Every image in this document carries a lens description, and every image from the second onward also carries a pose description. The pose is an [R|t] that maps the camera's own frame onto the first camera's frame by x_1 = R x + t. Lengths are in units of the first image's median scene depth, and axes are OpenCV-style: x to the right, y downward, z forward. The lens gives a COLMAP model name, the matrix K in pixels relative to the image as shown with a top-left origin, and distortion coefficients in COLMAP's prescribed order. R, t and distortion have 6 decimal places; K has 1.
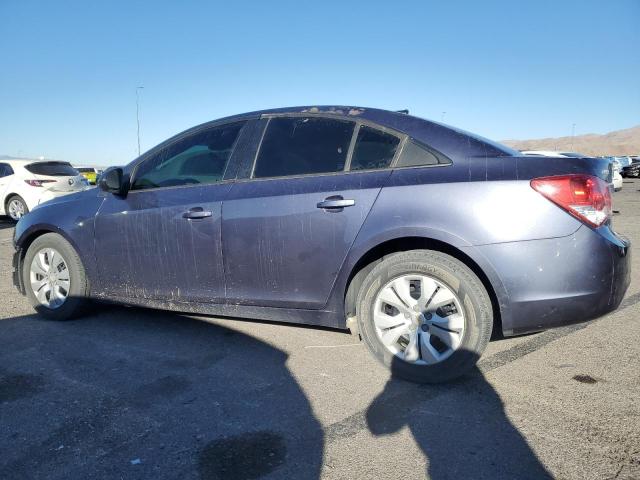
lens RADIAL K [[509.5, 0, 321.1], [0, 509.5, 237.6], [0, 0, 1]] dist [0.028149, -0.004661]
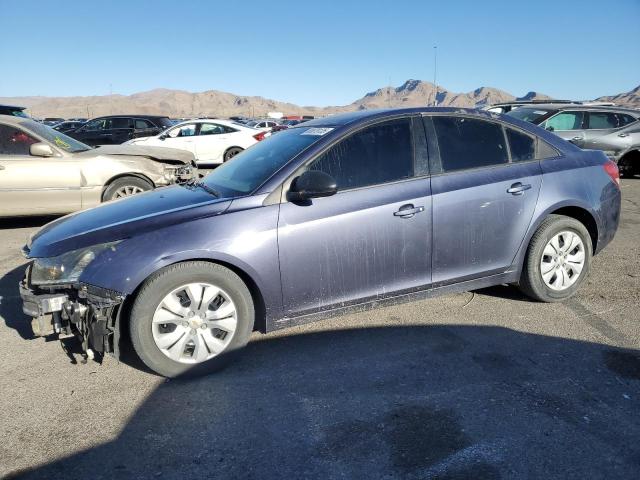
lens RADIAL K [[509.5, 0, 320.8], [0, 509.5, 241.6], [0, 0, 1]] dist [0.028149, -0.004661]
pose [[0.631689, -0.170220, 0.756303, -1.177554], [0.103910, 0.985383, 0.134989, -0.146953], [-0.768226, -0.006684, 0.640144, 0.492085]]
